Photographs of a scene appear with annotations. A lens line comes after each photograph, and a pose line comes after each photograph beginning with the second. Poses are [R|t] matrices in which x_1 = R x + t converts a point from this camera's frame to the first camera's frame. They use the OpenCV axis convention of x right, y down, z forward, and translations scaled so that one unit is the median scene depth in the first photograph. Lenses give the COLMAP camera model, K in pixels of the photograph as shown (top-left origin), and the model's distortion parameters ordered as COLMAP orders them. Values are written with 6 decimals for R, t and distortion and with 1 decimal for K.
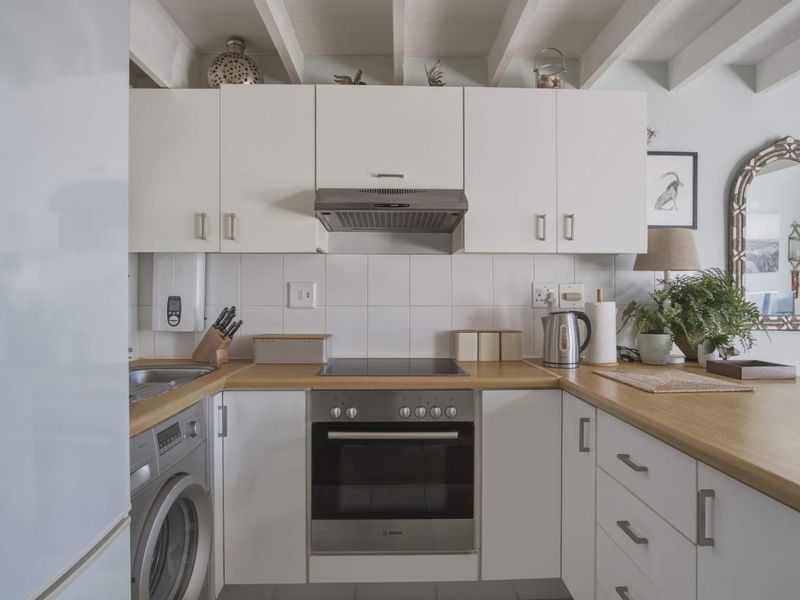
lens RADIAL K [[491.3, 0, 410.0], [0, 491.3, 293.5], [0, 0, 1]] dist [-0.031865, 0.002506]
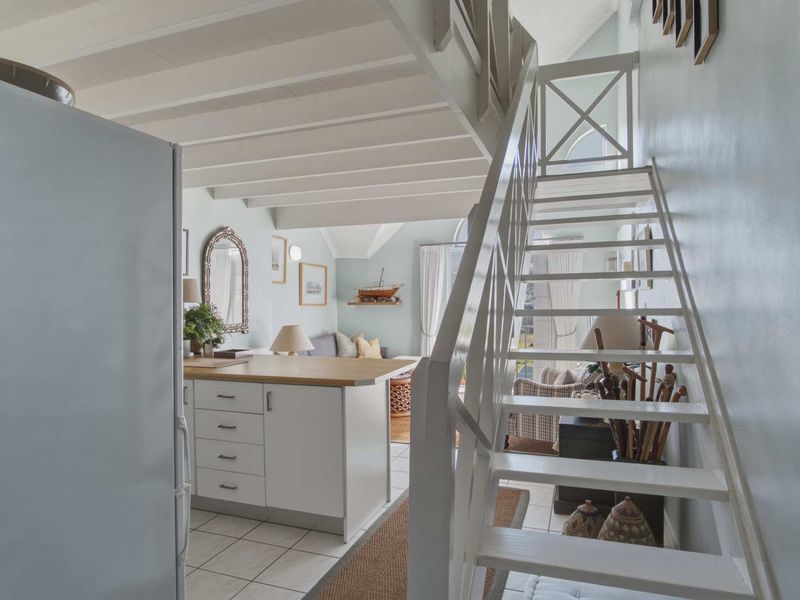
lens RADIAL K [[496.3, 0, 408.7], [0, 496.3, 302.7], [0, 0, 1]] dist [-0.028701, 0.000029]
pose [[0.368612, -0.012761, 0.929496, -0.793707], [0.001347, 0.999912, 0.013193, -0.068946], [-0.929582, -0.003612, 0.368597, -0.371700]]
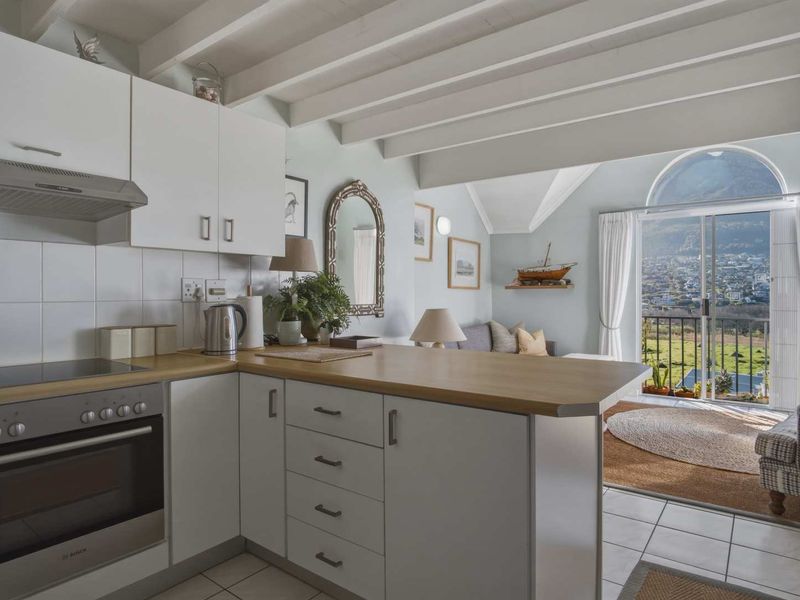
lens RADIAL K [[485.3, 0, 407.6], [0, 485.3, 289.2], [0, 0, 1]] dist [-0.028169, 0.000718]
pose [[0.627487, 0.004484, 0.778614, -0.275468], [-0.003810, 0.999989, -0.002688, 0.002440], [-0.778618, -0.001280, 0.627497, -0.023639]]
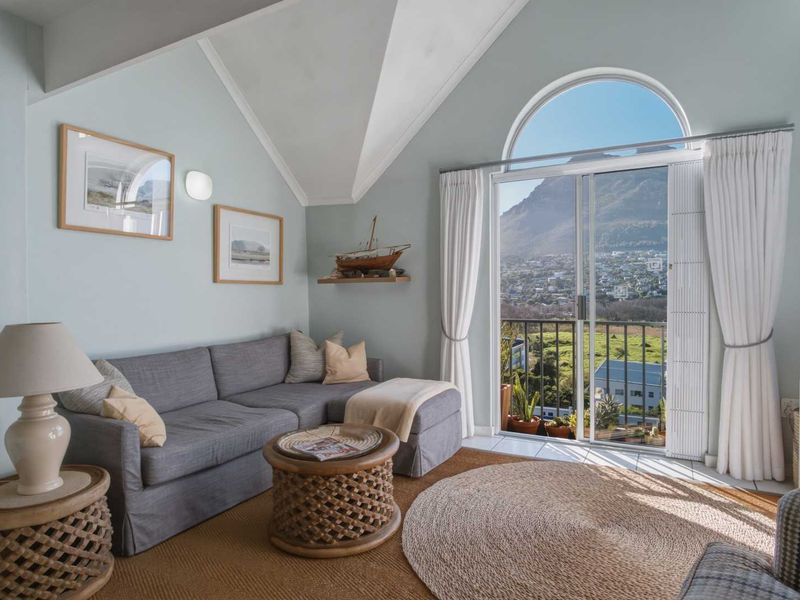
lens RADIAL K [[485.1, 0, 411.9], [0, 485.1, 296.8], [0, 0, 1]] dist [-0.028394, 0.001570]
pose [[0.503455, -0.020263, 0.863784, 0.776510], [0.004786, 0.999775, 0.020663, 0.006879], [-0.864008, -0.006269, 0.503439, -0.010499]]
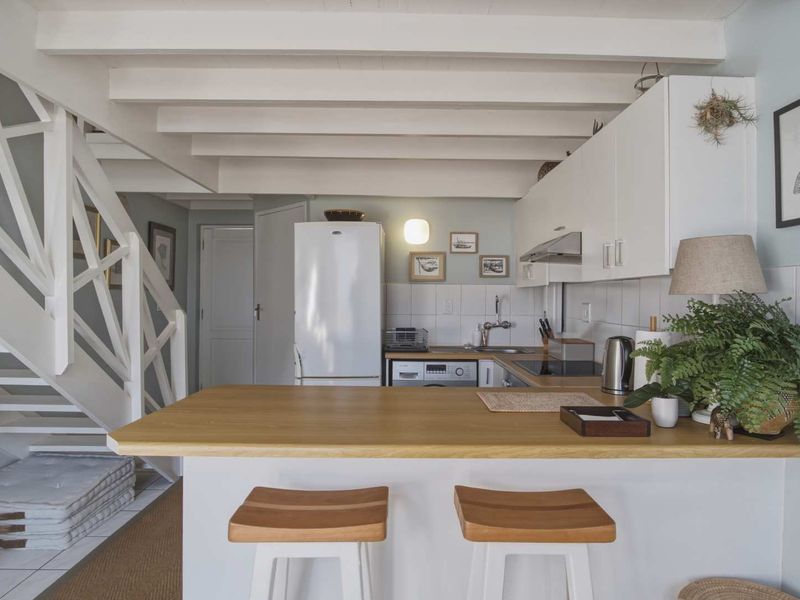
lens RADIAL K [[491.3, 0, 410.0], [0, 491.3, 293.5], [0, 0, 1]] dist [-0.031865, 0.002506]
pose [[-0.018389, -0.008638, -0.999794, 1.265018], [0.000015, 0.999963, -0.008640, -0.042274], [0.999831, -0.000174, -0.018388, 0.570166]]
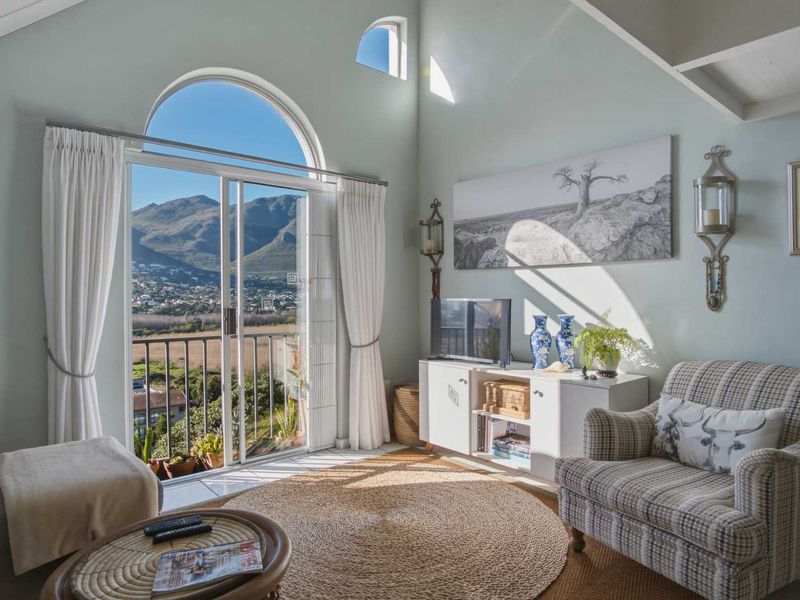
lens RADIAL K [[496.3, 0, 408.7], [0, 496.3, 302.7], [0, 0, 1]] dist [-0.028701, 0.000029]
pose [[-0.630455, -0.004293, 0.776214, 0.919398], [0.002202, 0.999971, 0.007319, 0.010993], [-0.776222, 0.006323, -0.630428, 0.863877]]
